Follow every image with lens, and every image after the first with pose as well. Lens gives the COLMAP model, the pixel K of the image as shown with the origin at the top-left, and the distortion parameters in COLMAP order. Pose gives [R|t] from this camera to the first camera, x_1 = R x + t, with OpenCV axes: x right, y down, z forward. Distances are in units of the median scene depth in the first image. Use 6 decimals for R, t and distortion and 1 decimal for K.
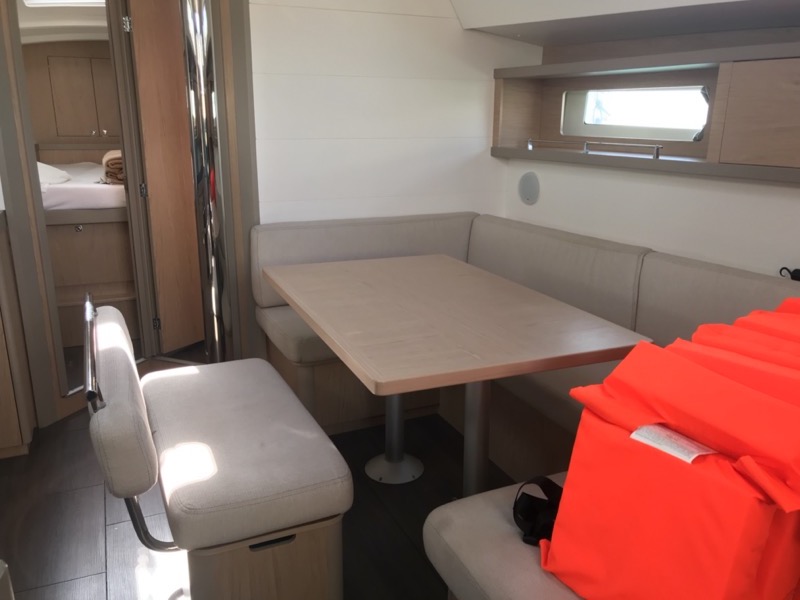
lens RADIAL K [[655.8, 0, 402.0], [0, 655.8, 298.8], [0, 0, 1]] dist [0.013936, 0.009753]
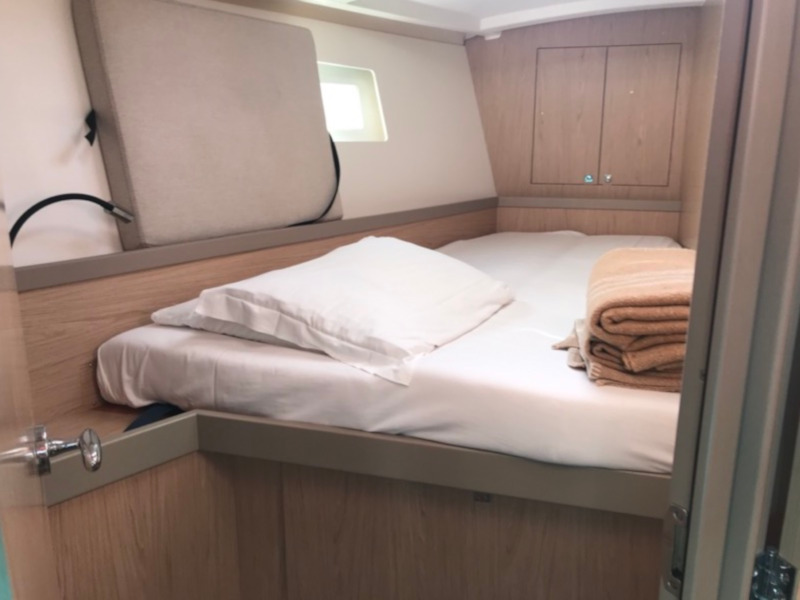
lens RADIAL K [[655.8, 0, 400.7], [0, 655.8, 300.2], [0, 0, 1]] dist [0.013936, 0.009753]
pose [[0.758000, 0.140961, -0.636841, -0.222217], [-0.172847, 0.984872, 0.012265, -0.132407], [0.628936, 0.100779, 0.770898, 0.486464]]
